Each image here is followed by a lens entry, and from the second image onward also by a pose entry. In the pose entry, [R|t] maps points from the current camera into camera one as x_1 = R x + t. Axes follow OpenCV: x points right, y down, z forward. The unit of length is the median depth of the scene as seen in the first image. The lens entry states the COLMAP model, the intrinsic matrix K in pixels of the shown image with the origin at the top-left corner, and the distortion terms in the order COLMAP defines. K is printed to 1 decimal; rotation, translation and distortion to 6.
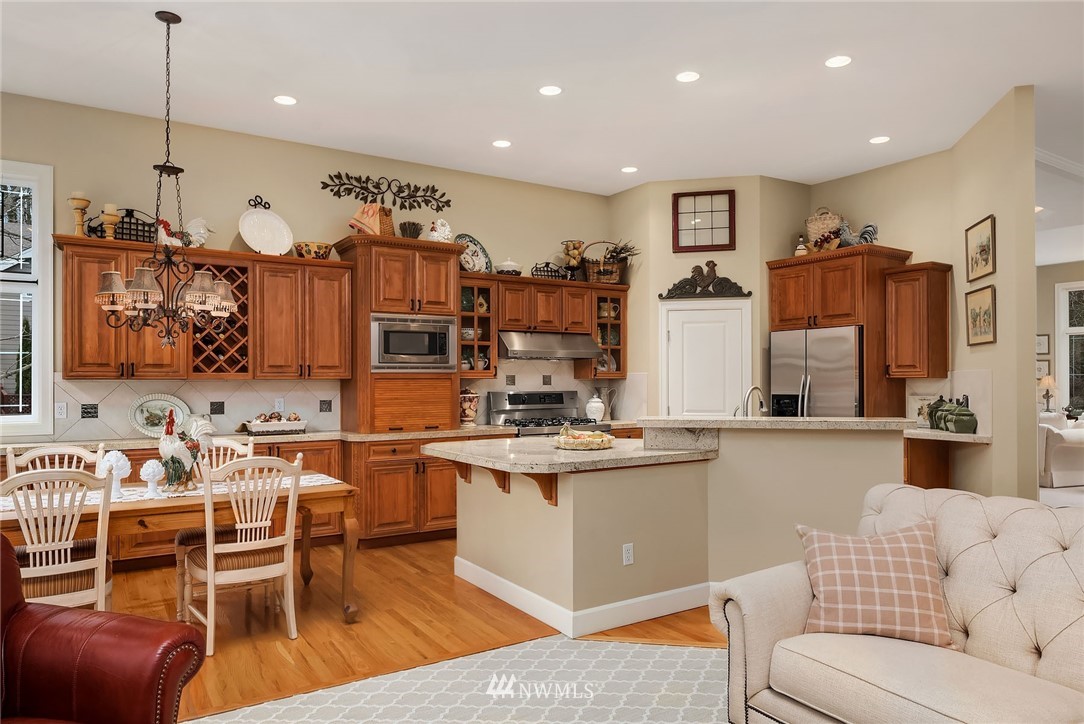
lens RADIAL K [[706.2, 0, 557.1], [0, 706.2, 385.0], [0, 0, 1]] dist [-0.004796, -0.007041]
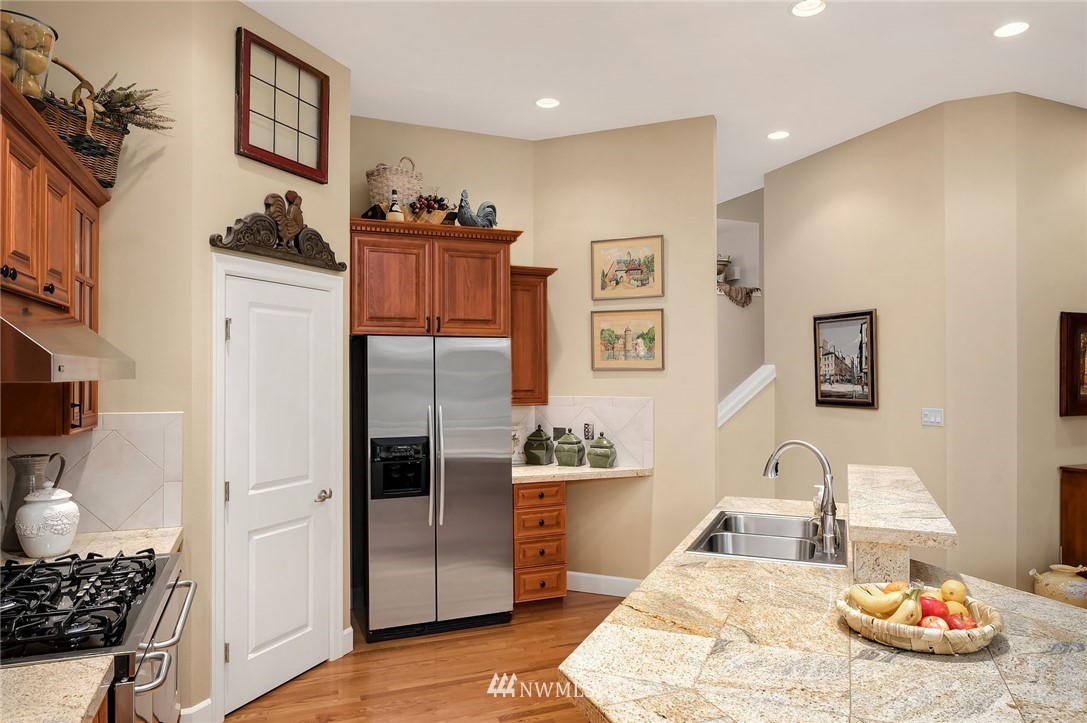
lens RADIAL K [[708.2, 0, 546.9], [0, 708.2, 362.6], [0, 0, 1]] dist [-0.004796, -0.007041]
pose [[0.184805, 0.015936, 0.982646, -0.259236], [0.006197, 0.999830, -0.017380, -0.039775], [-0.982756, 0.009302, 0.184675, 0.723205]]
